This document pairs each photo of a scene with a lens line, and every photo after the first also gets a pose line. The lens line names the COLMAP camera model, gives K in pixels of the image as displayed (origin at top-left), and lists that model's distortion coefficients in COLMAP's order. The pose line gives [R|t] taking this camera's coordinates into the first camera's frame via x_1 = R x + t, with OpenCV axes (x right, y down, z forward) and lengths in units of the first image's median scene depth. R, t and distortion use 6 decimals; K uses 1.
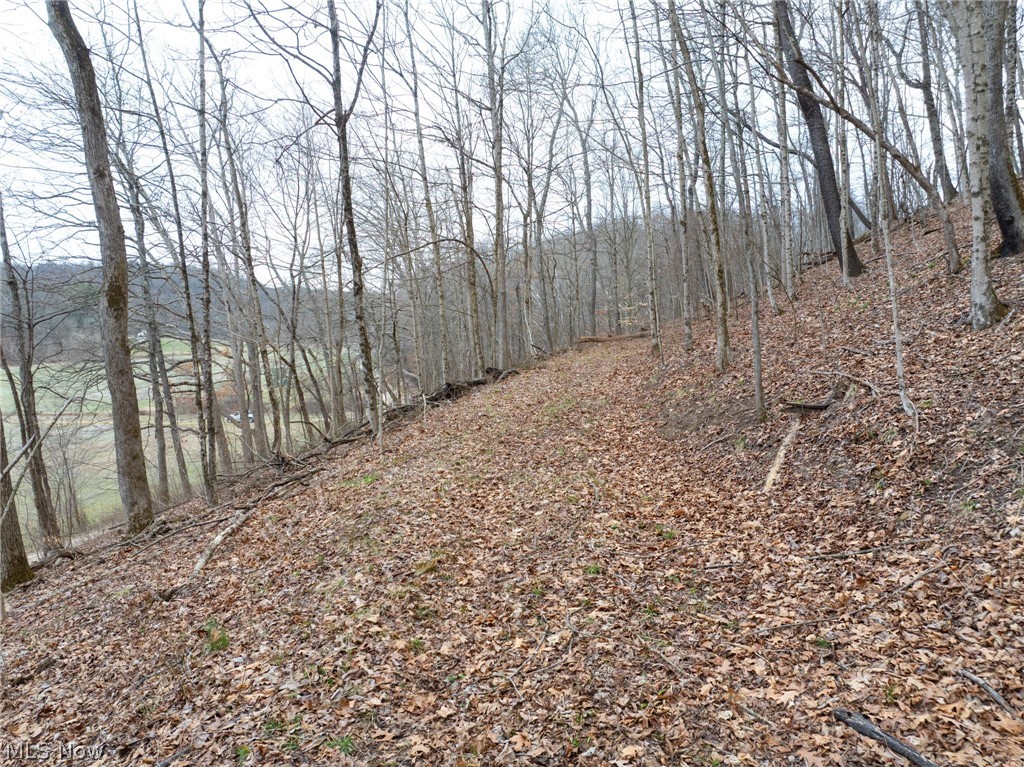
lens RADIAL K [[715.8, 0, 512.0], [0, 715.8, 385.3], [0, 0, 1]] dist [-0.049640, 0.020244]
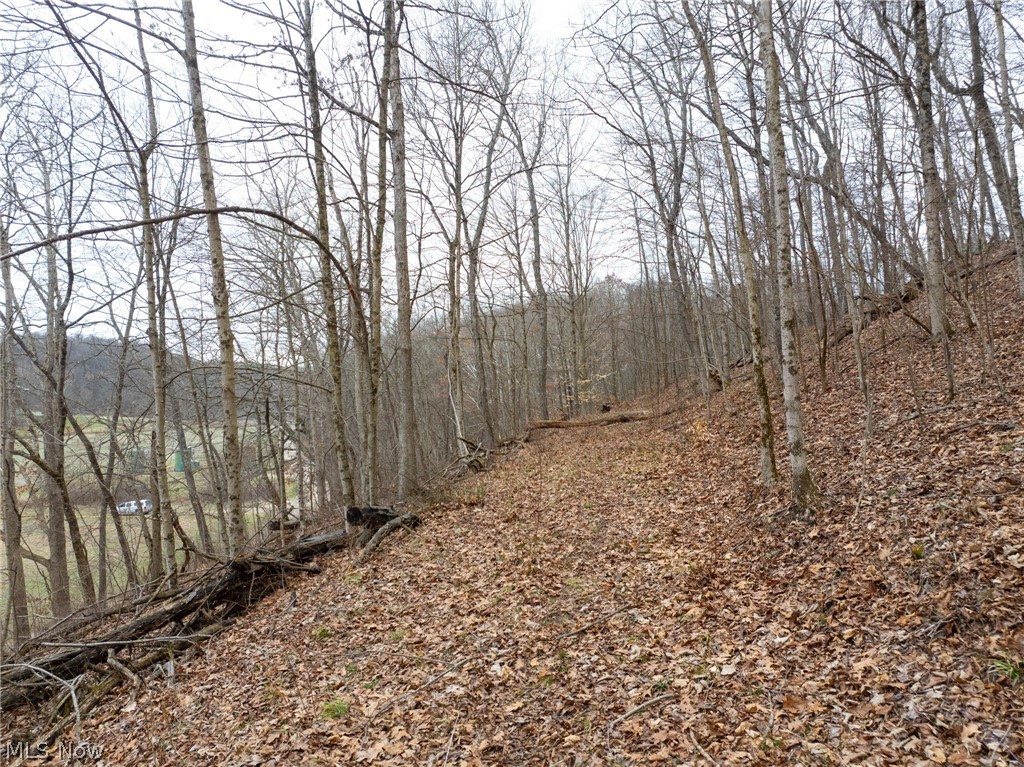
lens RADIAL K [[715.8, 0, 512.9], [0, 715.8, 384.8], [0, 0, 1]] dist [-0.049640, 0.020244]
pose [[0.995974, -0.004251, 0.089546, 0.014446], [0.013621, 0.994453, -0.104295, -0.030999], [-0.088606, 0.105095, 0.990507, 0.323695]]
